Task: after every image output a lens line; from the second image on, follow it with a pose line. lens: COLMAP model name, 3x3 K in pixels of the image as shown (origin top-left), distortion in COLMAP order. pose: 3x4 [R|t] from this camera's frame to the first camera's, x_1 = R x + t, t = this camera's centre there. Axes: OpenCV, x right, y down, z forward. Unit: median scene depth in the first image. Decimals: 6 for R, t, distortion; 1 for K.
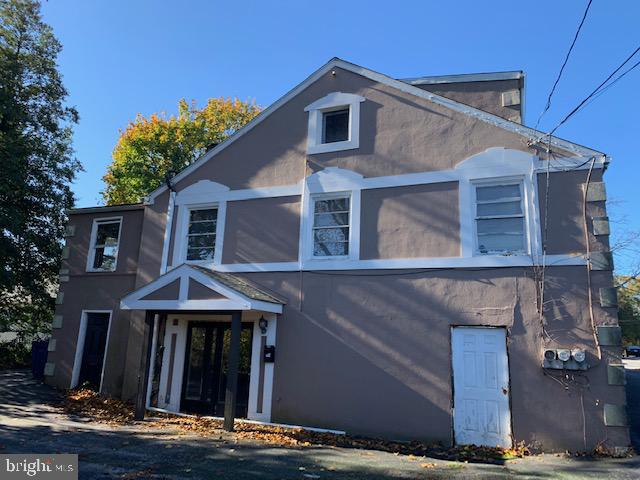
lens RADIAL K [[476.5, 0, 360.0], [0, 476.5, 230.5], [0, 0, 1]] dist [0.008302, 0.000013]
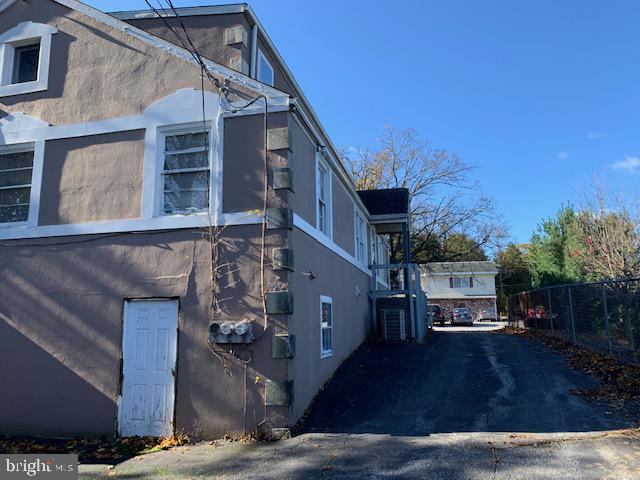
lens RADIAL K [[476.5, 0, 360.0], [0, 476.5, 230.5], [0, 0, 1]] dist [0.008302, 0.000013]
pose [[0.987697, -0.025330, 0.154313, 0.452366], [0.016587, 0.998197, 0.057687, 0.034009], [-0.155496, -0.054418, 0.986336, 0.102687]]
